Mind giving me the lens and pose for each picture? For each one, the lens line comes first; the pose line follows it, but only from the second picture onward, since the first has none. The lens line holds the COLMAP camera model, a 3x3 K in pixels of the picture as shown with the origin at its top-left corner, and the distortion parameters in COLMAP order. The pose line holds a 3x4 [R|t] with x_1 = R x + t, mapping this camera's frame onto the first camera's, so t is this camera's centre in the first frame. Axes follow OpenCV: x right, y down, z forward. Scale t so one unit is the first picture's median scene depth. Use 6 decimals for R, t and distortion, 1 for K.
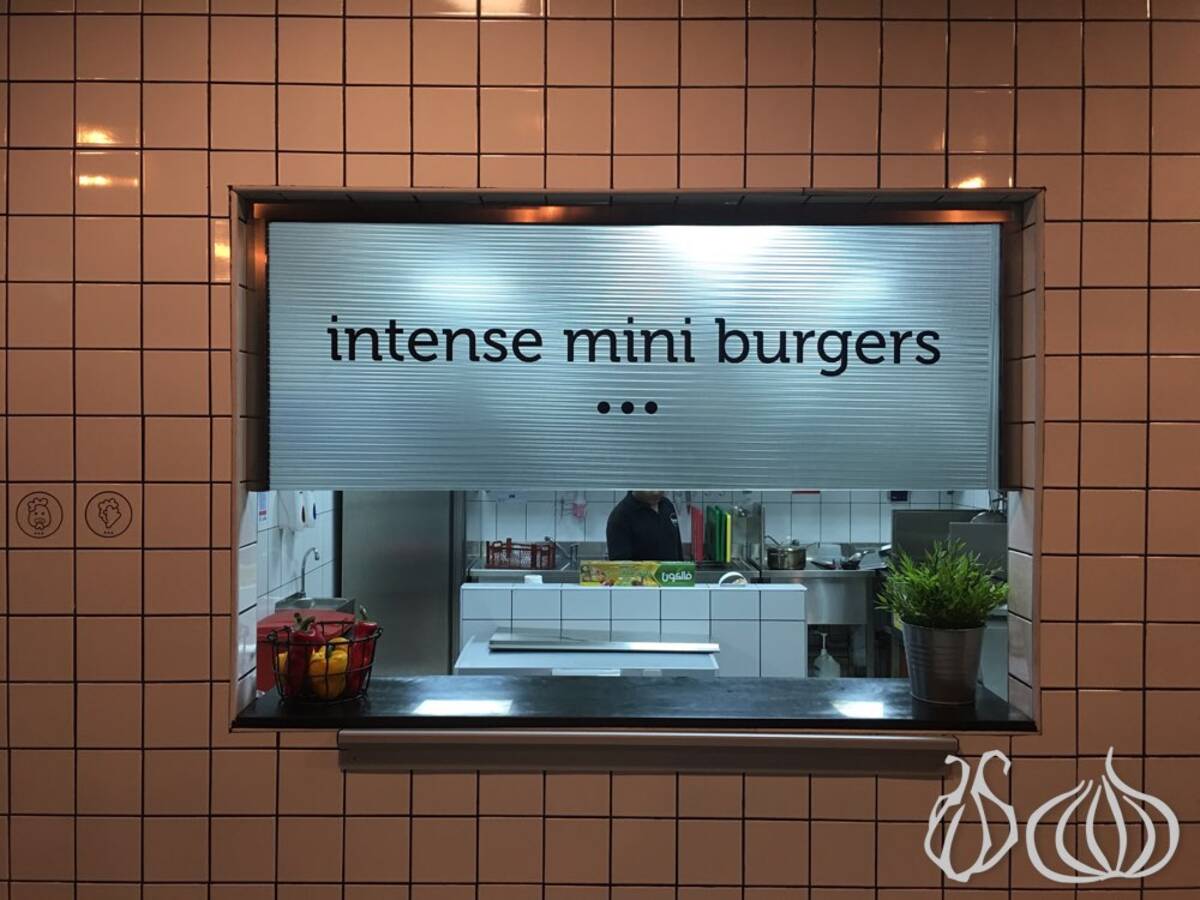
lens RADIAL K [[1019.3, 0, 609.4], [0, 1019.3, 450.3], [0, 0, 1]] dist [0.068090, -0.104954]
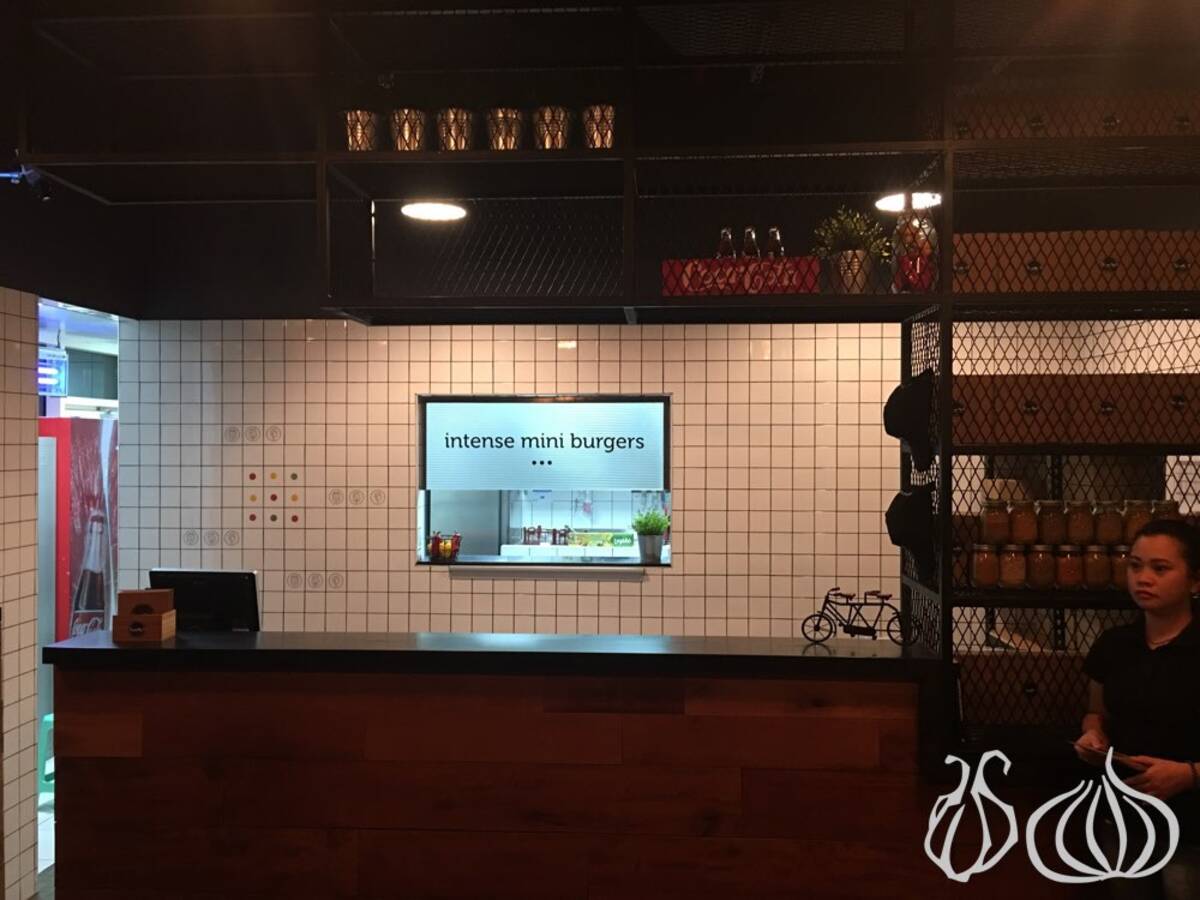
lens RADIAL K [[1019.3, 0, 593.4], [0, 1019.3, 451.1], [0, 0, 1]] dist [0.068090, -0.104954]
pose [[0.996908, -0.002039, -0.078550, 0.409888], [0.001613, 0.999984, -0.005477, -0.059741], [0.078560, 0.005333, 0.996895, -2.020669]]
